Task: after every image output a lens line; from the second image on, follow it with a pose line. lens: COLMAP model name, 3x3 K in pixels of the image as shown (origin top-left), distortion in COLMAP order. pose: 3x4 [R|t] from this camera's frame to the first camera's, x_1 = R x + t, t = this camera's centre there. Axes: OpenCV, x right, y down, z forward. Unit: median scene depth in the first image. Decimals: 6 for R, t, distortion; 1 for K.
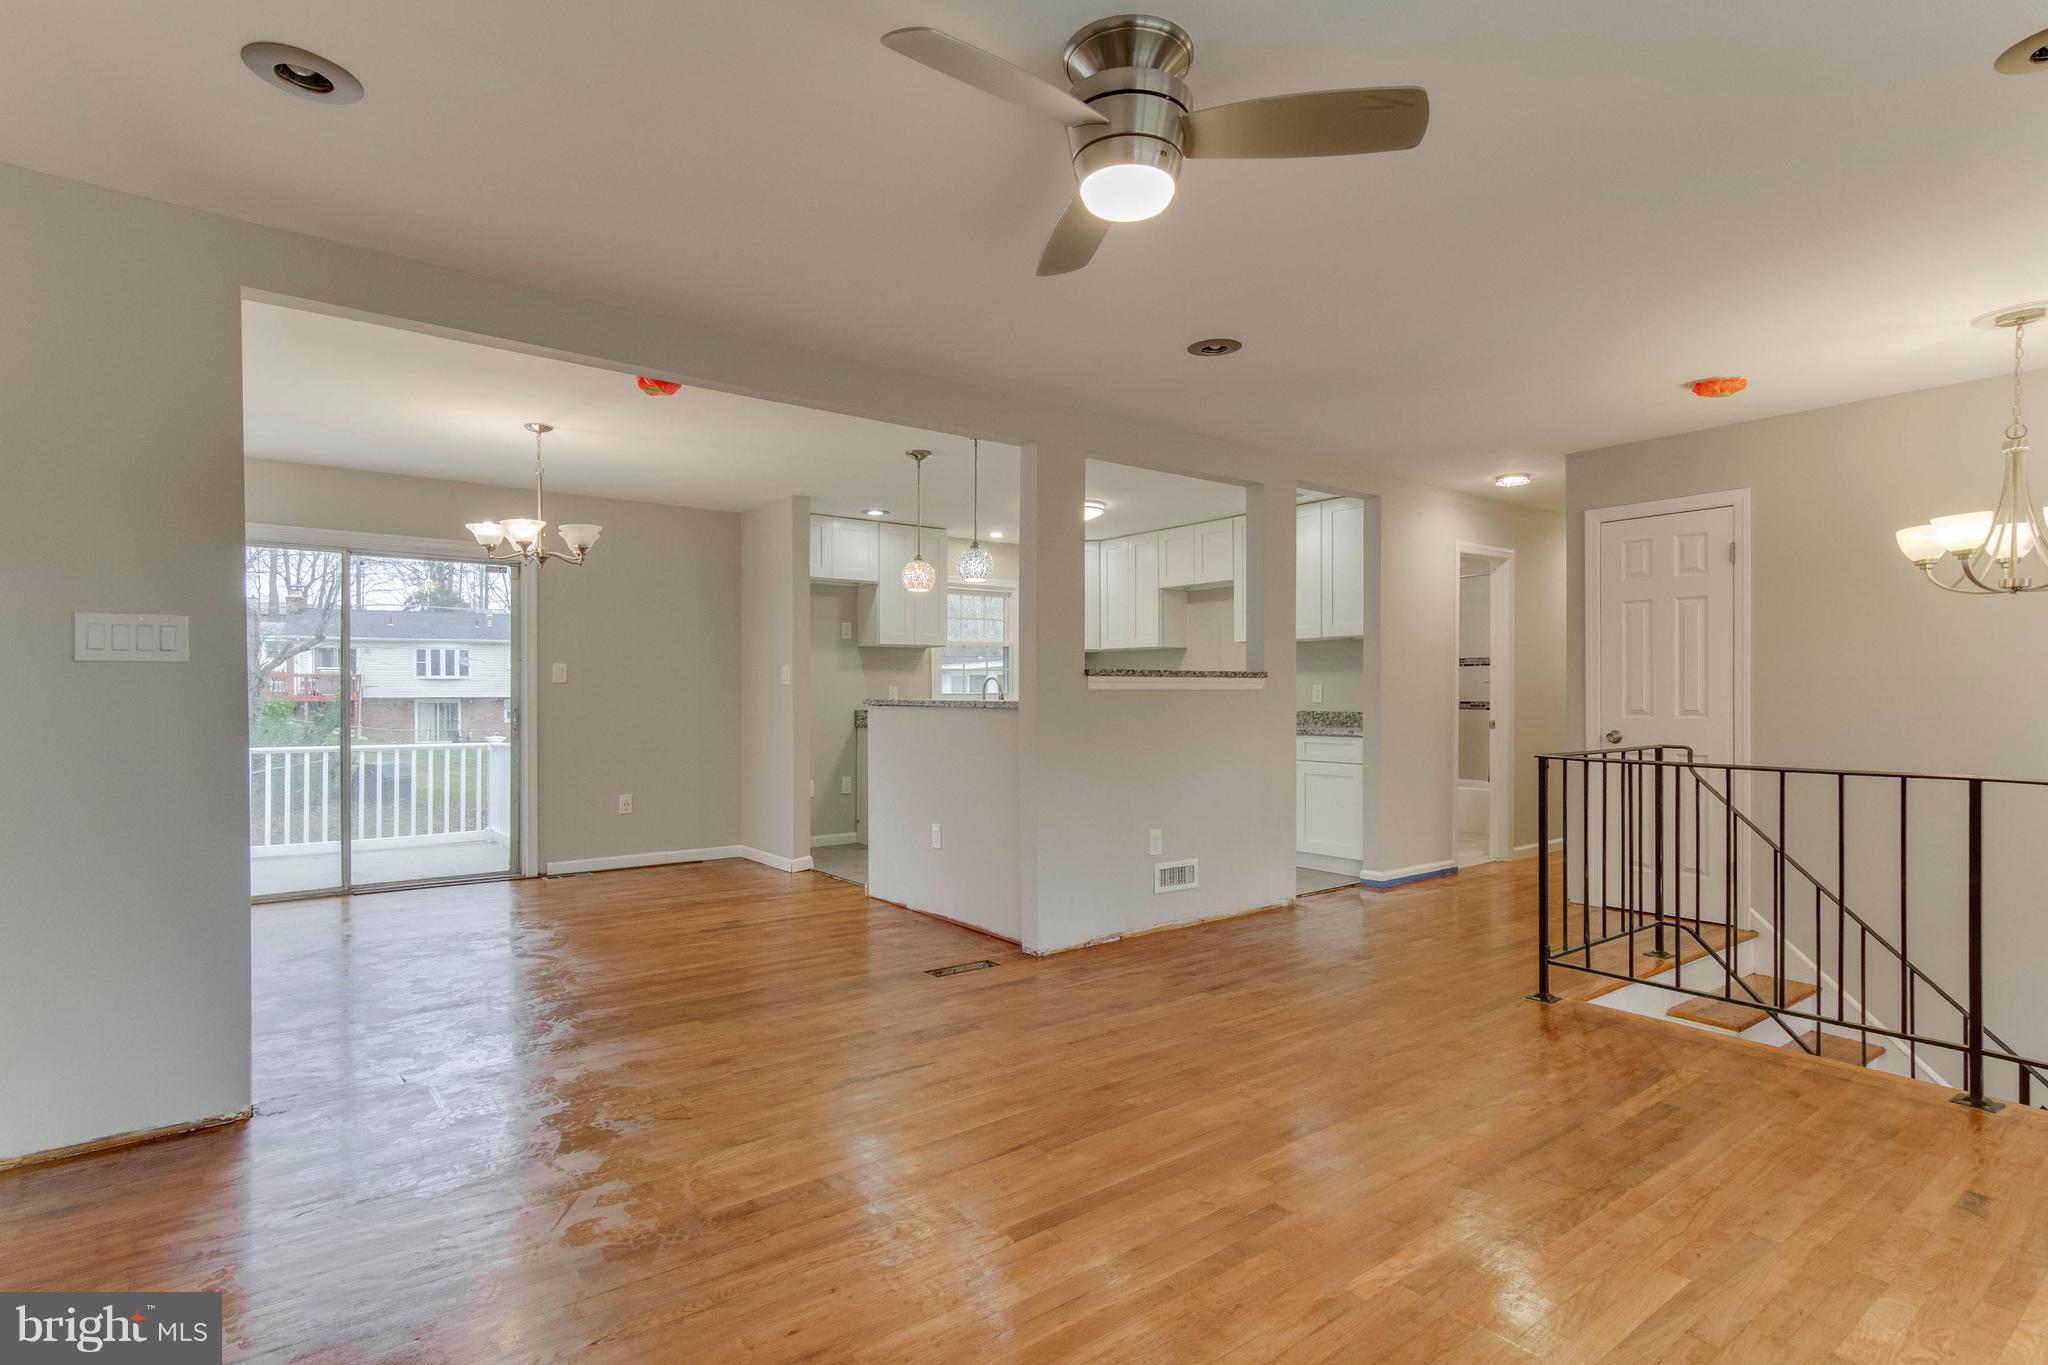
lens RADIAL K [[1032.6, 0, 1043.3], [0, 1032.6, 698.6], [0, 0, 1]] dist [0.004757, 0.000087]
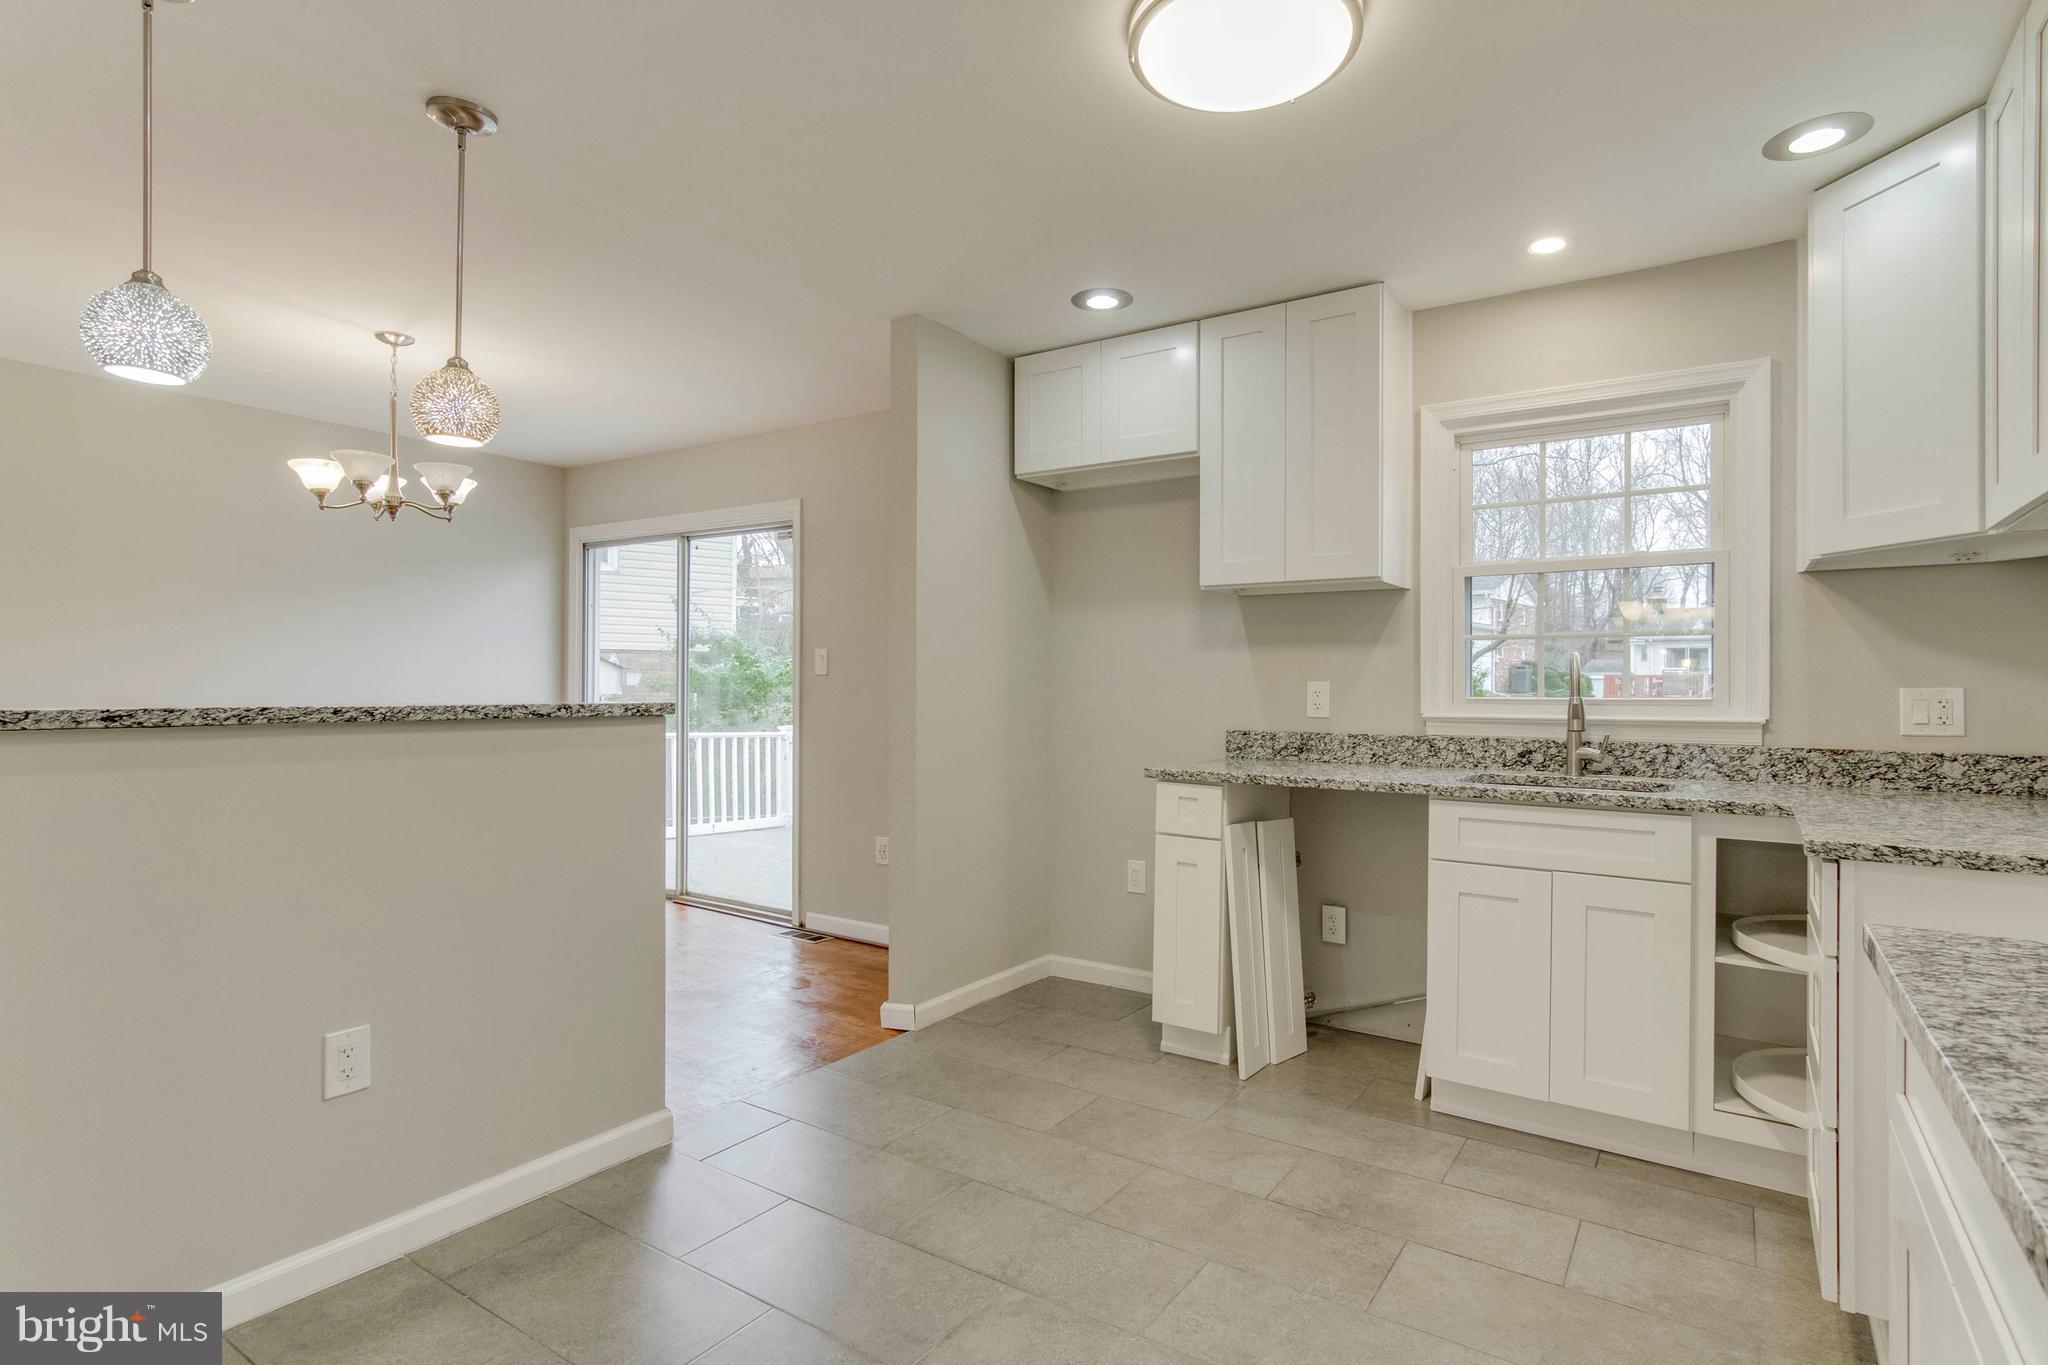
lens RADIAL K [[1032.6, 0, 1056.7], [0, 1032.6, 684.5], [0, 0, 1]] dist [0.008967, 0.000182]
pose [[0.316322, 0.000772, -0.948652, 0.298323], [-0.015902, 0.999863, -0.004489, -0.007615], [0.948519, 0.016506, 0.316291, 0.932762]]
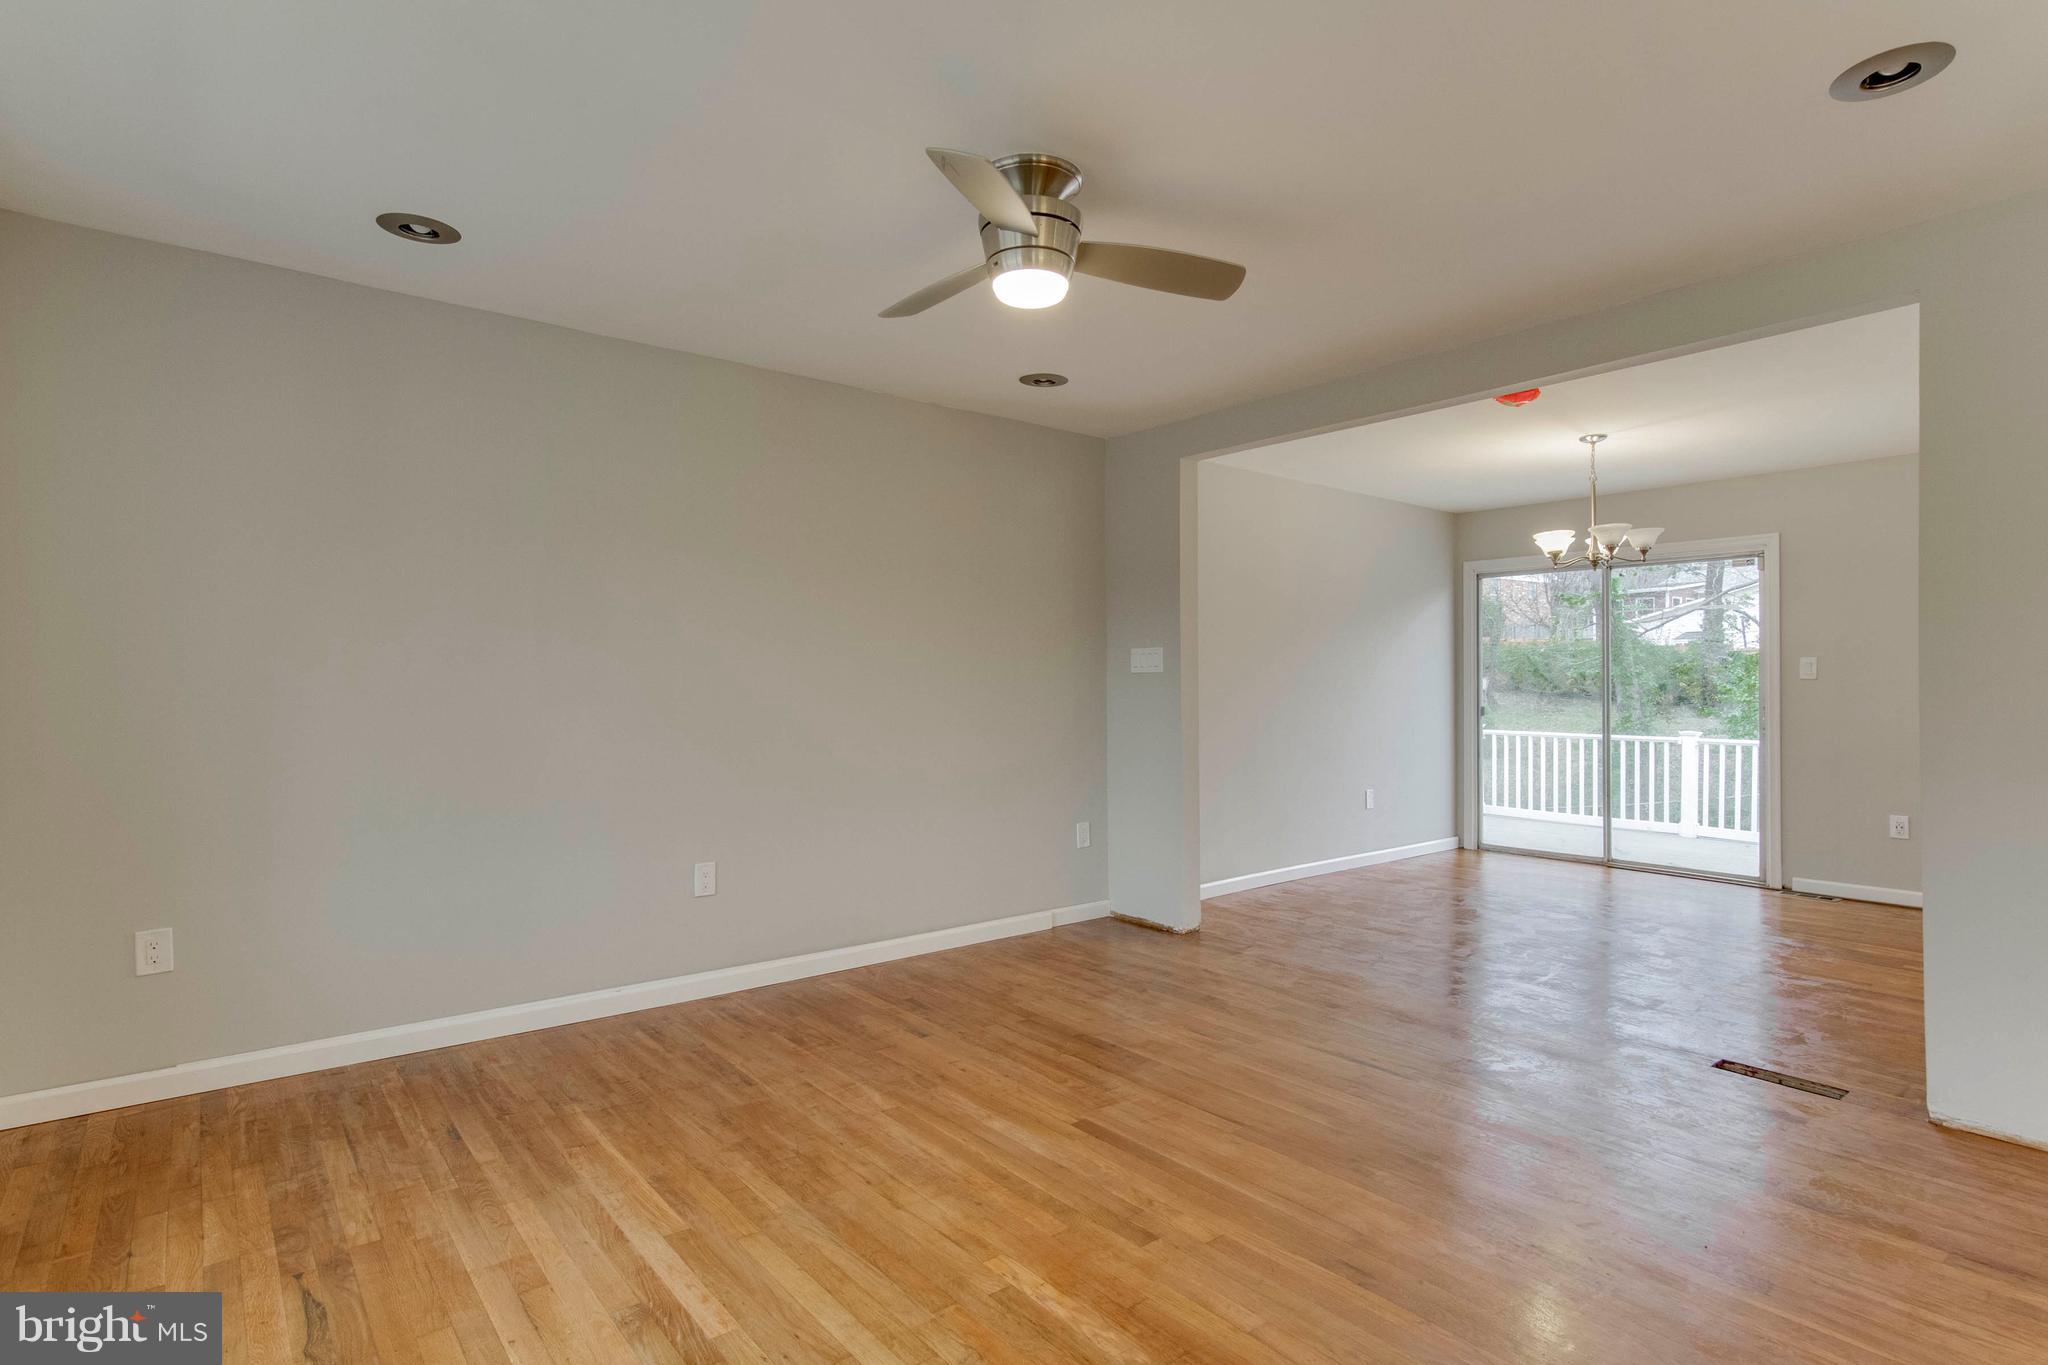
lens RADIAL K [[1038.7, 0, 1024.0], [0, 1038.7, 682.5], [0, 0, 1]] dist [-0.003387, 0.001192]
pose [[0.007919, -0.001338, -0.999968, 0.426948], [-0.007712, 0.999969, -0.001399, -0.005566], [0.999939, 0.007723, 0.007908, 0.316841]]
